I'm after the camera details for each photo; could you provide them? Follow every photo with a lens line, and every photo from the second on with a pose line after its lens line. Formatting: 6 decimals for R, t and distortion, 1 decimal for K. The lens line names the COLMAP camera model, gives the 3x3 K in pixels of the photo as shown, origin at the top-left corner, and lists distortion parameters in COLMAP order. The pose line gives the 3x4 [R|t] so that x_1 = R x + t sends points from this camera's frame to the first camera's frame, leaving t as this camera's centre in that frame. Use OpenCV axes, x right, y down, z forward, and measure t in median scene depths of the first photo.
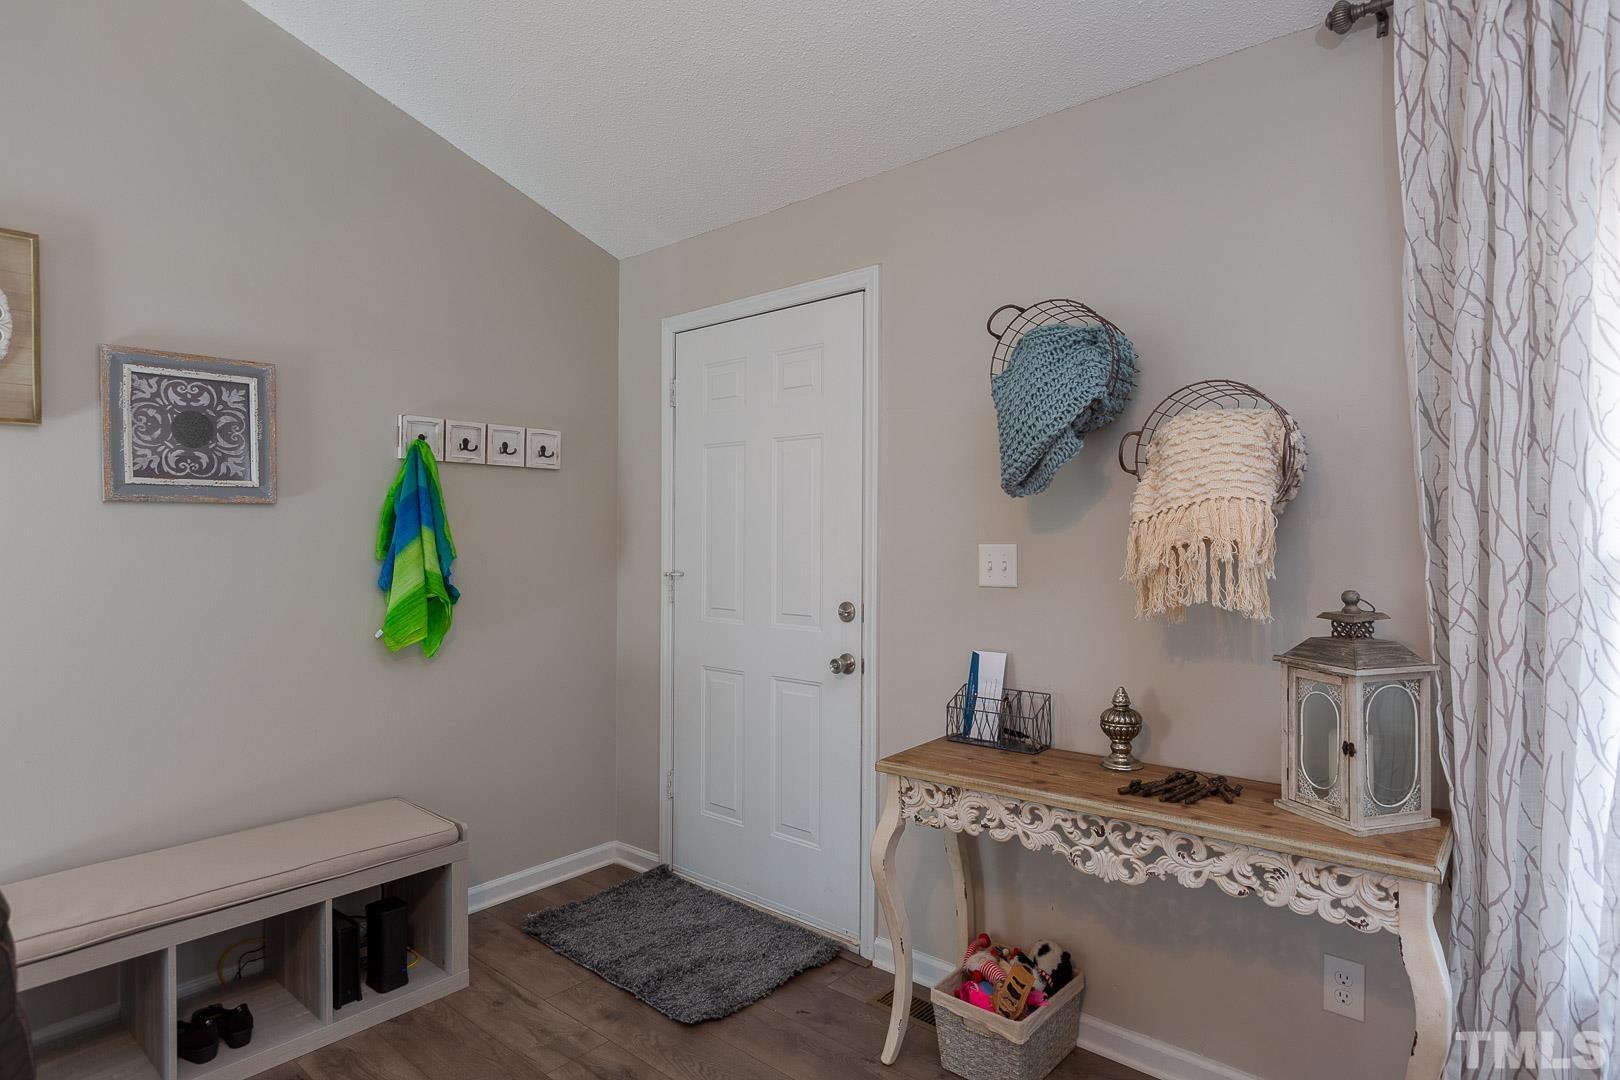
lens RADIAL K [[880.6, 0, 810.0], [0, 880.6, 540.0], [0, 0, 1]] dist [-0.000670, -0.000959]
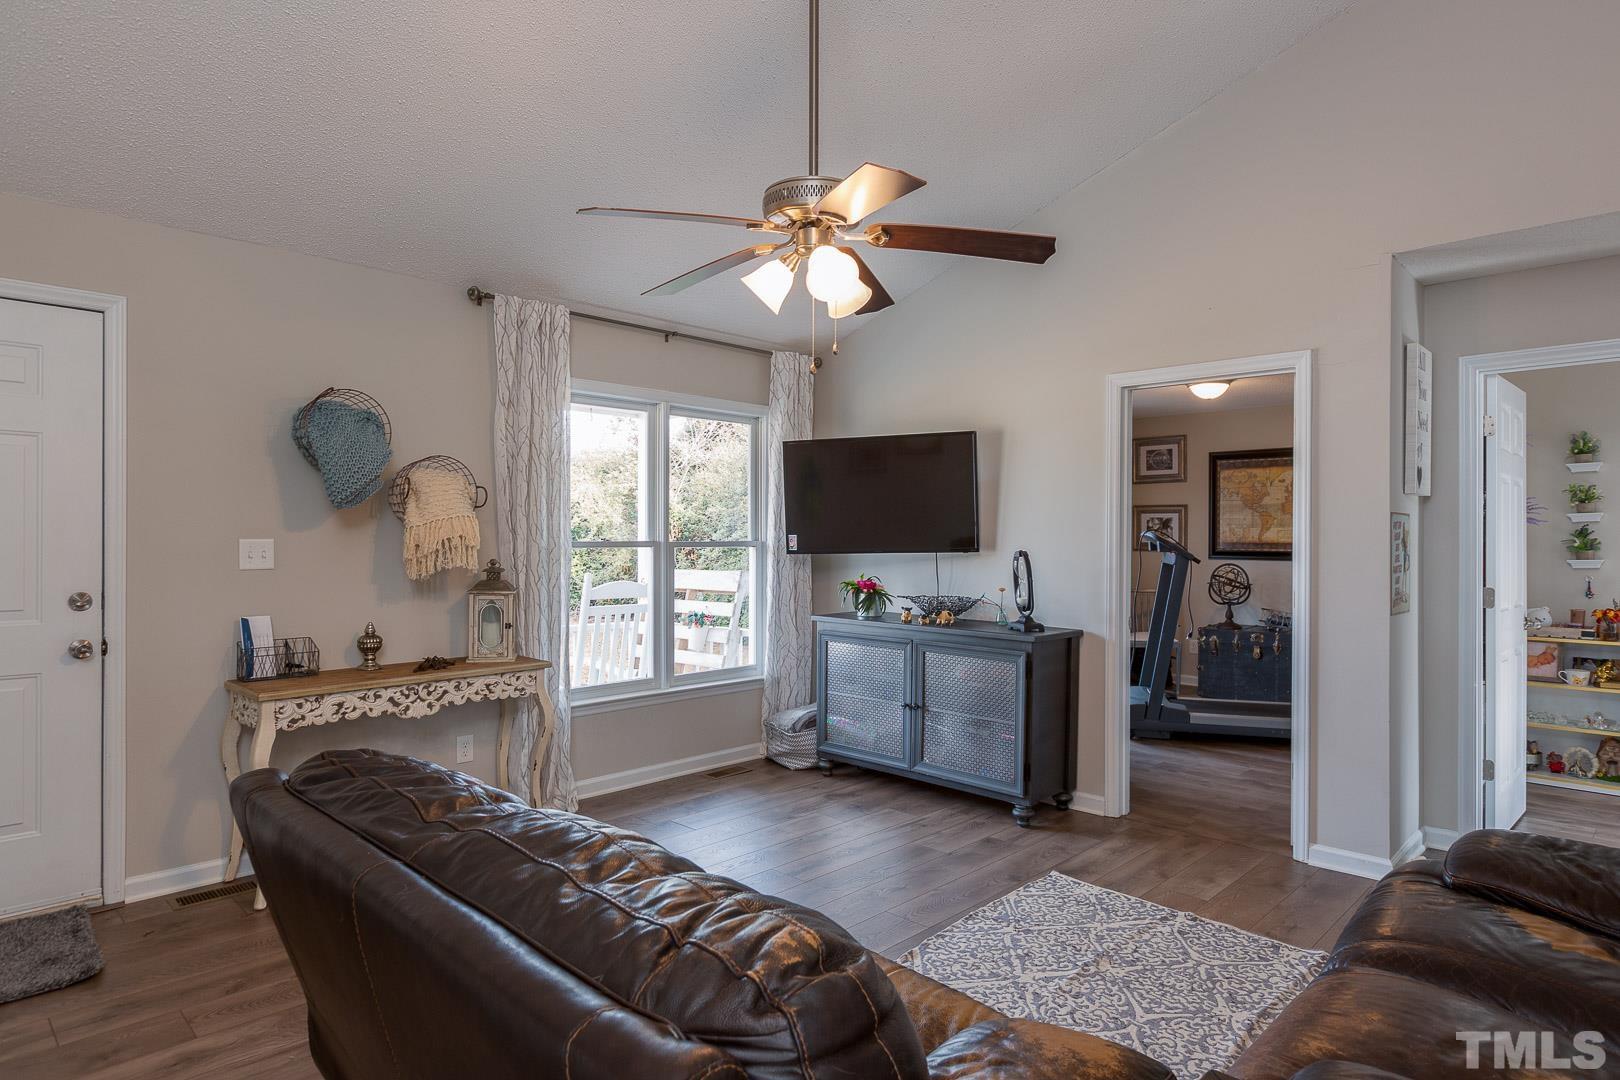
lens RADIAL K [[925.1, 0, 810.0], [0, 925.1, 540.0], [0, 0, 1]] dist [0.003573, -0.002362]
pose [[0.048079, -0.000104, 0.998844, -1.457235], [-0.003933, 0.999992, 0.000294, 0.002209], [-0.998836, -0.003942, 0.048078, 0.061607]]
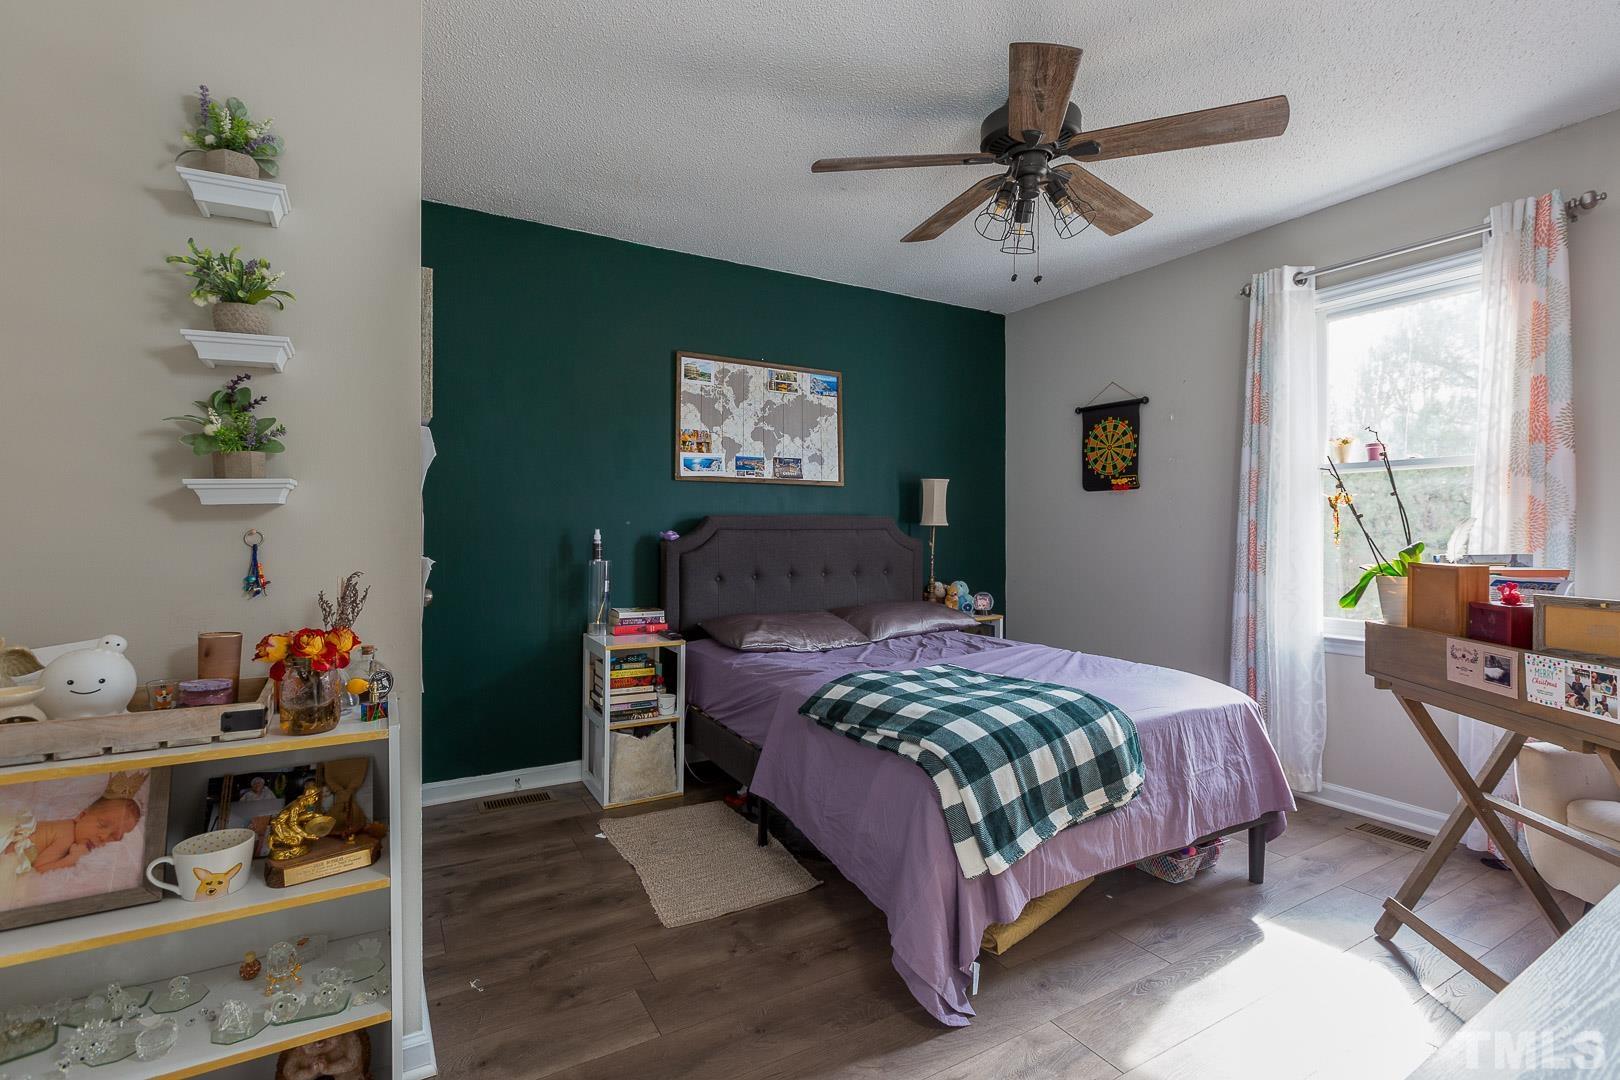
lens RADIAL K [[724.7, 0, 810.0], [0, 724.7, 540.0], [0, 0, 1]] dist [0.001408, 0.000206]
pose [[-0.949615, 0.000163, 0.313419, 0.467861], [0.003220, 0.999952, 0.009235, 0.097633], [-0.313402, 0.009779, -0.949570, -1.460697]]
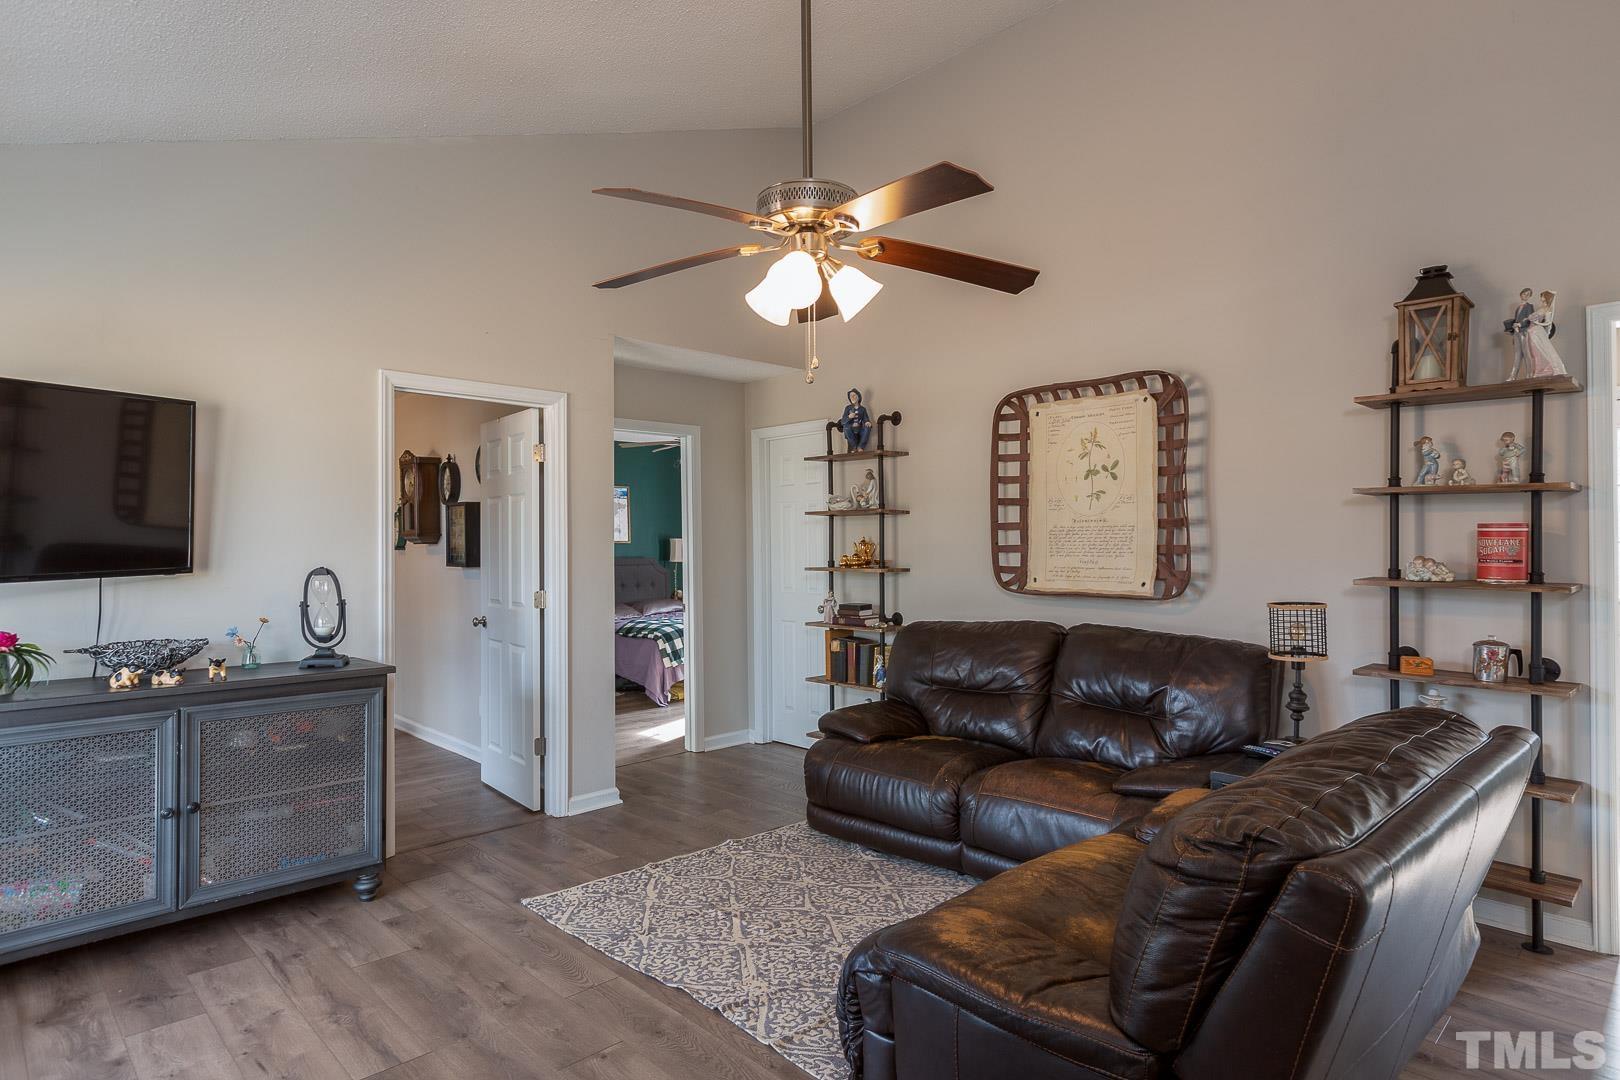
lens RADIAL K [[880.6, 0, 810.0], [0, 880.6, 540.0], [0, 0, 1]] dist [-0.000670, -0.000959]
pose [[-0.997239, 0.011038, 0.073429, -0.300356], [0.010693, 0.999930, -0.005087, -0.007253], [-0.073480, -0.004288, -0.997287, 1.255992]]
